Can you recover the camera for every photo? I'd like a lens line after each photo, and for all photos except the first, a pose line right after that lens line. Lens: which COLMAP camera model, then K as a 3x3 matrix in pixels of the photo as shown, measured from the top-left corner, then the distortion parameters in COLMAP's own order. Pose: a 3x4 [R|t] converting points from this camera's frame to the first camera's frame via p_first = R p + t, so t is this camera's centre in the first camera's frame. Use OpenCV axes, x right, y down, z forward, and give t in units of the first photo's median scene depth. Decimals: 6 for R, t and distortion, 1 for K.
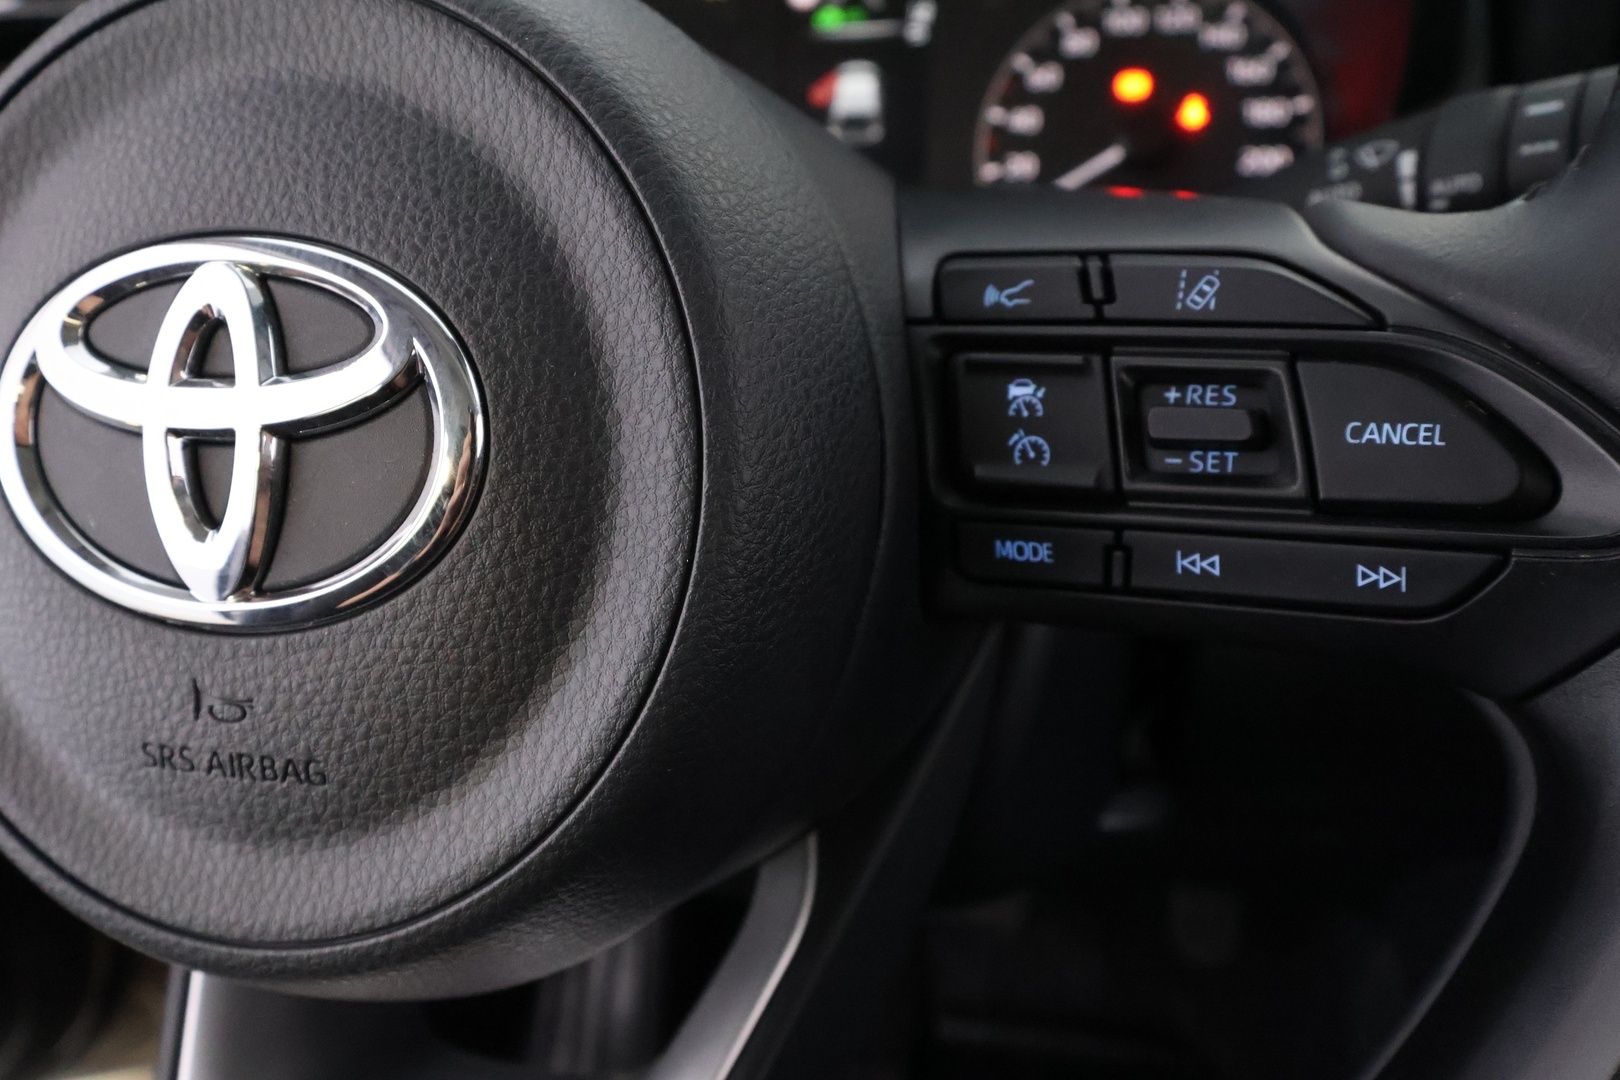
lens RADIAL K [[1236.3, 0, 809.1], [0, 1236.3, 547.5], [0, 0, 1]] dist [-0.010365, 0.000656]
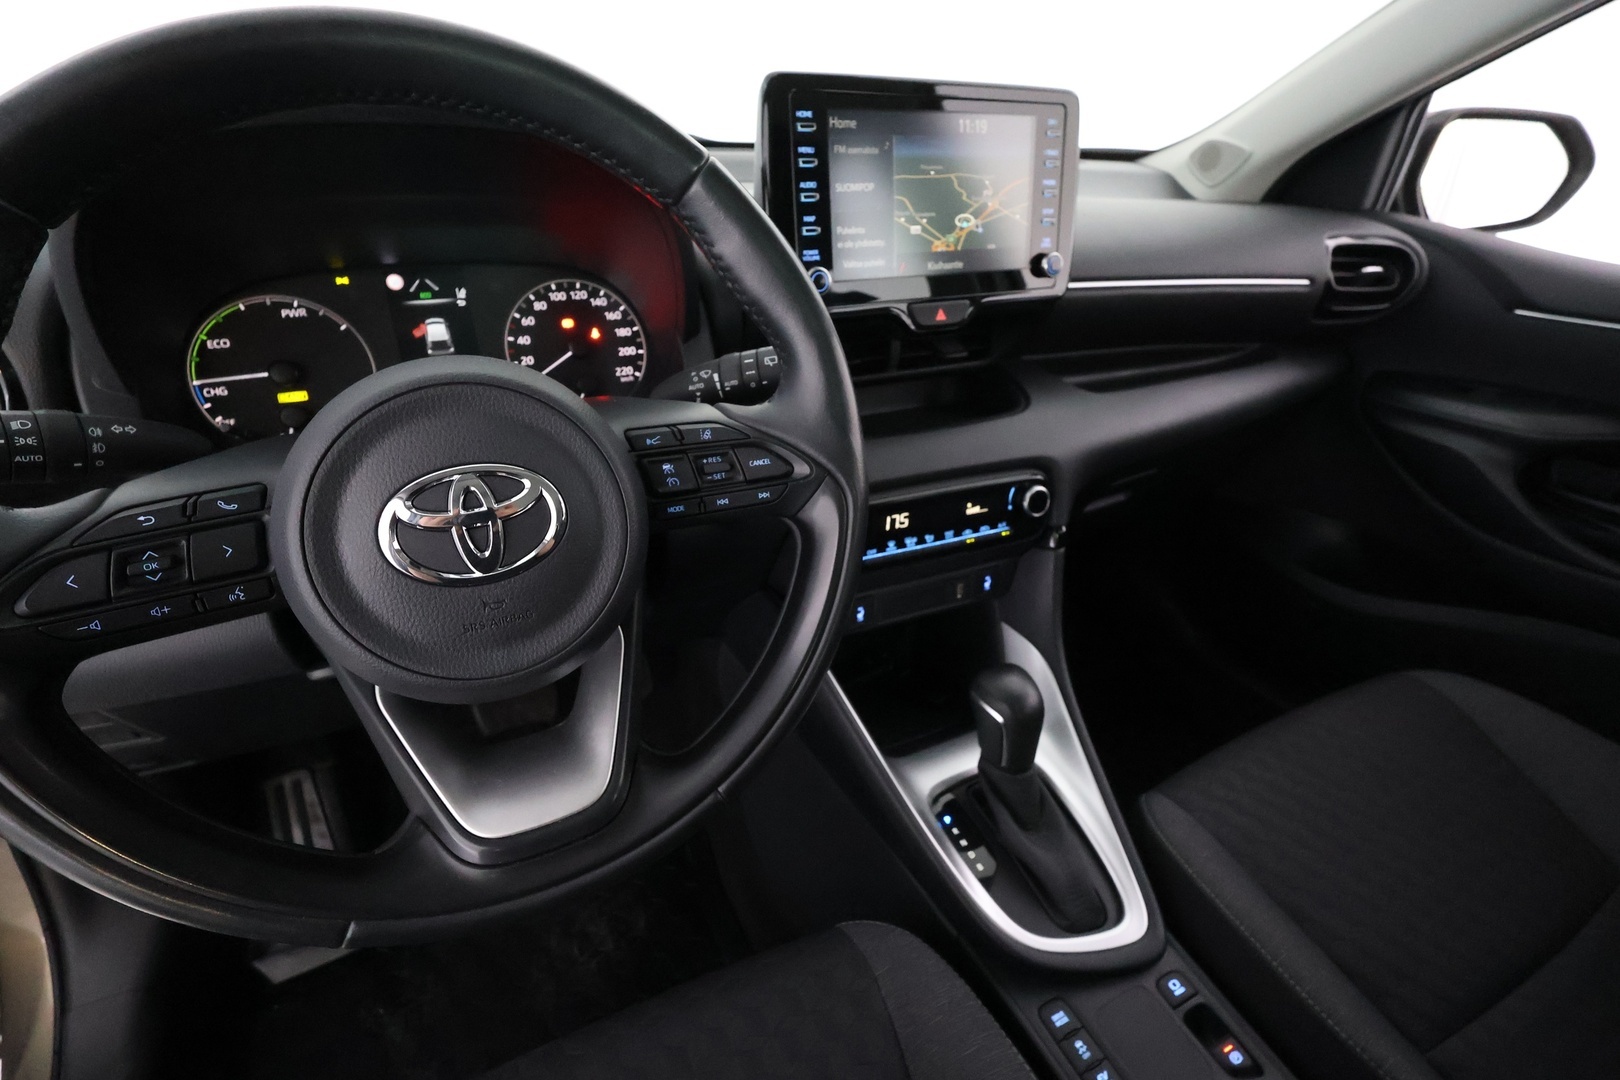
lens RADIAL K [[743.8, 0, 812.7], [0, 743.8, 535.7], [0, 0, 1]] dist [-0.004876, -0.000485]
pose [[0.752171, -0.231209, 0.617075, -0.905650], [0.213910, 0.971384, 0.103223, -0.061313], [-0.623283, 0.054357, 0.780105, -0.977929]]
